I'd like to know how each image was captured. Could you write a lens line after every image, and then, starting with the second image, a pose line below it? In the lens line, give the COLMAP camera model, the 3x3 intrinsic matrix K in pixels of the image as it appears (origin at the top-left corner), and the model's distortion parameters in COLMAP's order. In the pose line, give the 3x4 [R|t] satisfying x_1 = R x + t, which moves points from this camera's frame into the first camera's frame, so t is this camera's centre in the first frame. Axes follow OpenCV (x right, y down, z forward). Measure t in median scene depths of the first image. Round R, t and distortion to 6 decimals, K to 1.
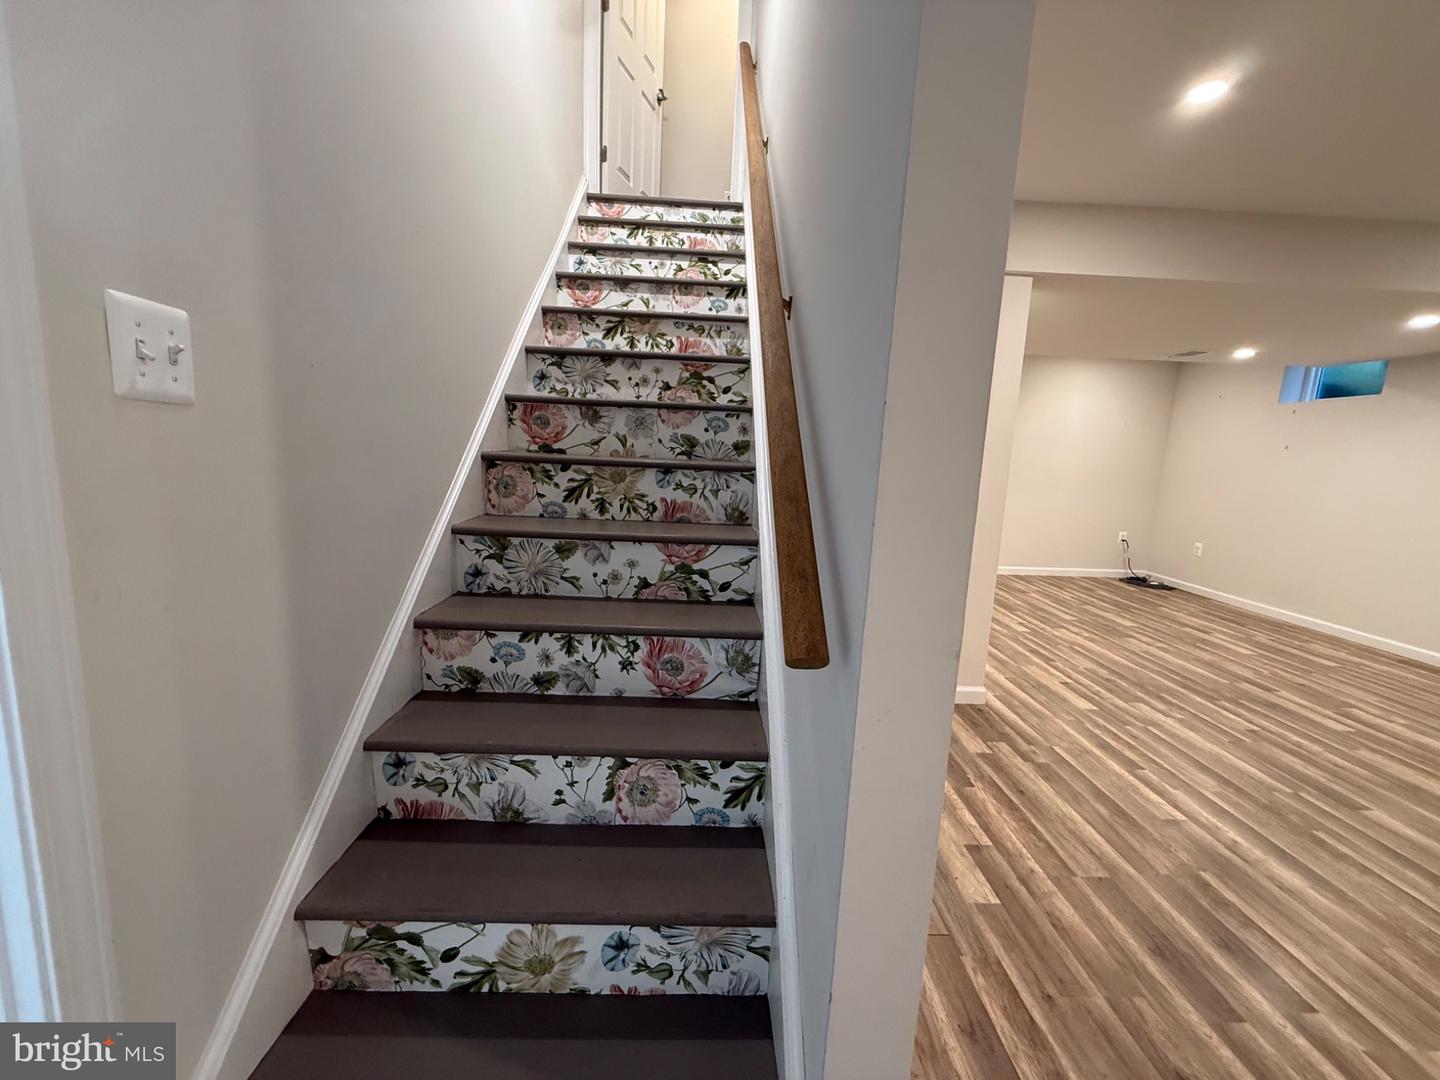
lens RADIAL K [[574.7, 0, 720.0], [0, 574.7, 540.0], [0, 0, 1]] dist [0.008550, 0.000074]
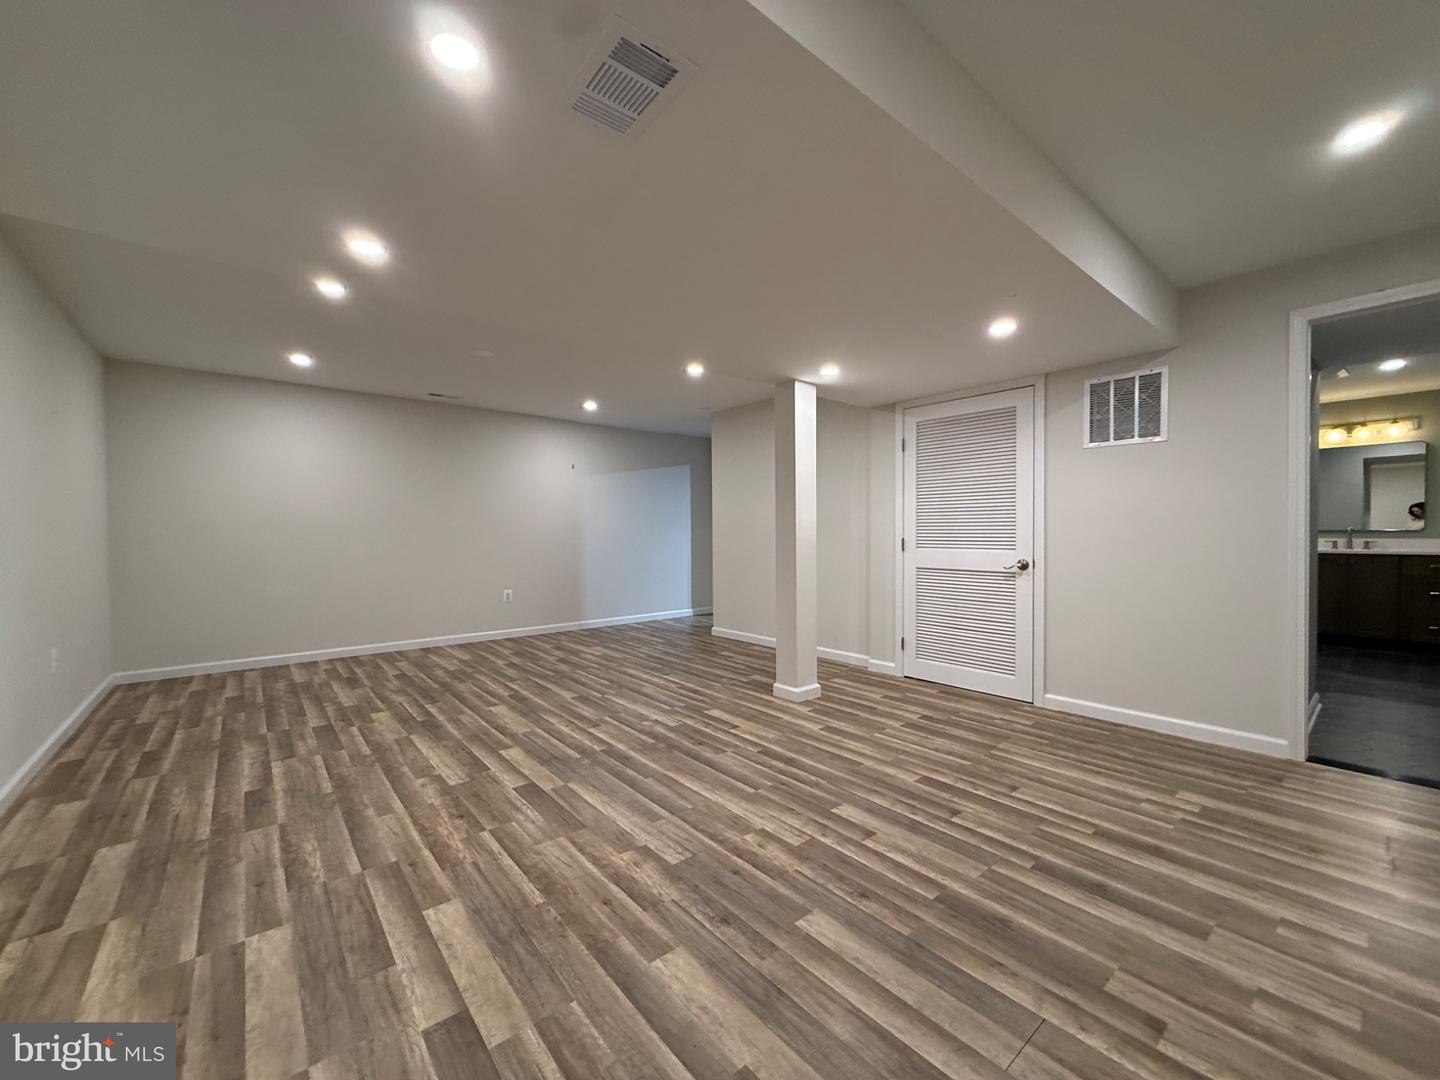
lens RADIAL K [[574.7, 0, 720.0], [0, 574.7, 540.0], [0, 0, 1]] dist [0.008550, 0.000074]
pose [[-0.784655, -0.035456, -0.618918, 1.320257], [-0.128376, 0.986016, 0.106267, -0.177379], [0.606495, 0.162837, -0.778234, 1.810382]]
